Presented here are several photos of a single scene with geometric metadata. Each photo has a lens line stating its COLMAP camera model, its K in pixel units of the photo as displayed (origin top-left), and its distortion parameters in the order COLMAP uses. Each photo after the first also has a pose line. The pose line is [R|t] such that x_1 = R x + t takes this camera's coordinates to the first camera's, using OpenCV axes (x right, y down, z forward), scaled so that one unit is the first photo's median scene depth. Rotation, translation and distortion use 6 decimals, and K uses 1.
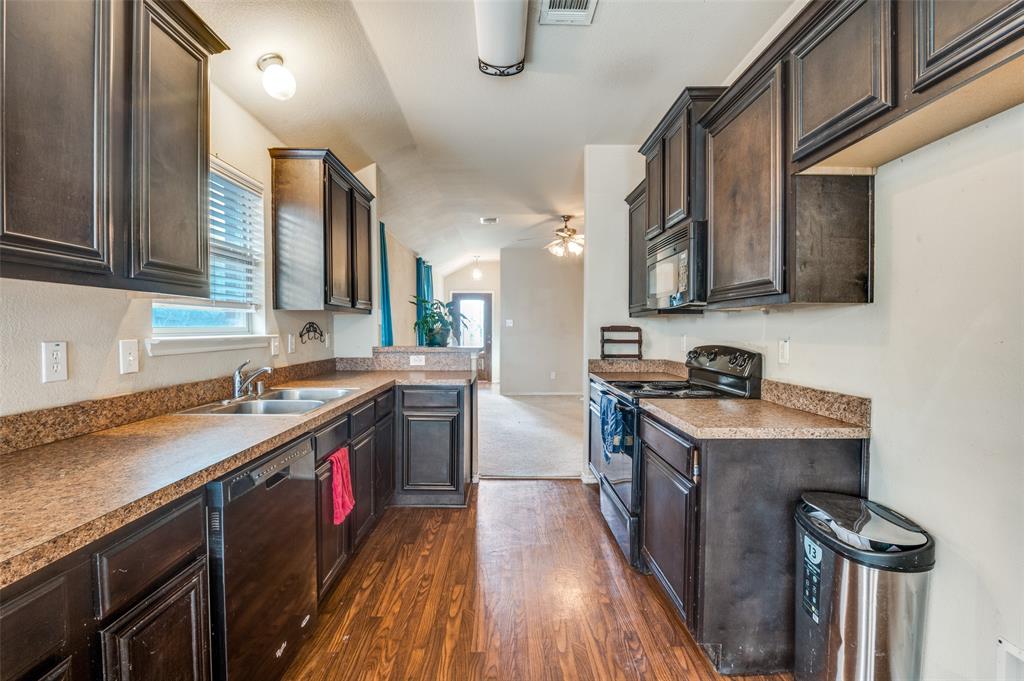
lens RADIAL K [[468.6, 0, 511.3], [0, 468.6, 343.6], [0, 0, 1]] dist [-0.021343, -0.000812]
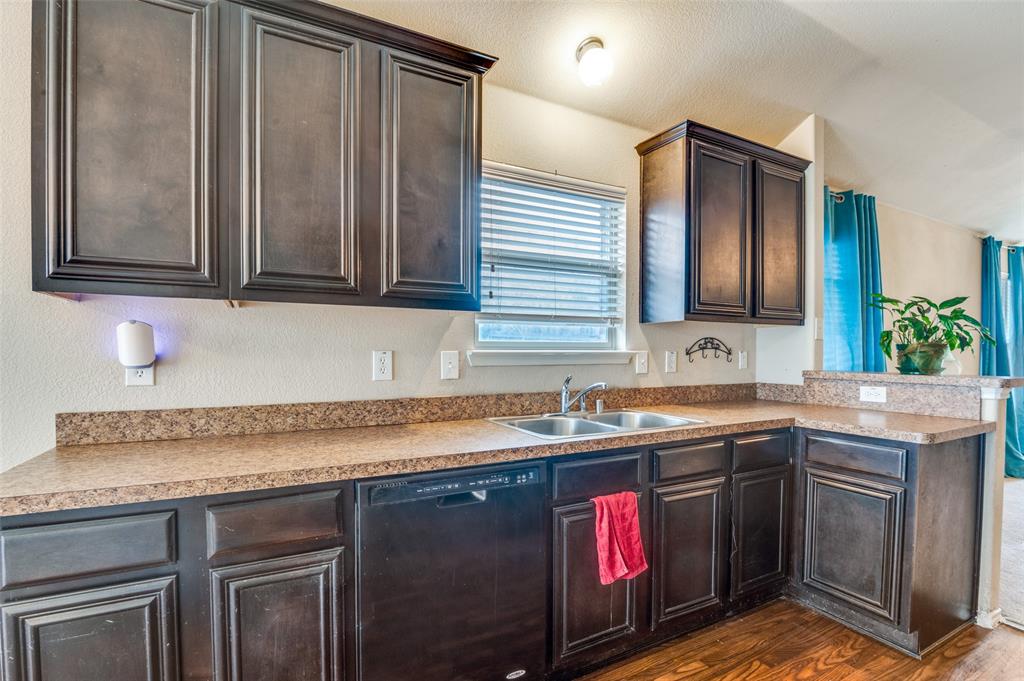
lens RADIAL K [[474.6, 0, 505.5], [0, 474.6, 365.0], [0, 0, 1]] dist [-0.018700, -0.002706]
pose [[0.449406, 0.025143, -0.892974, 0.199492], [-0.031149, 0.999437, 0.012464, 0.004751], [0.892784, 0.022214, 0.449936, 0.355578]]
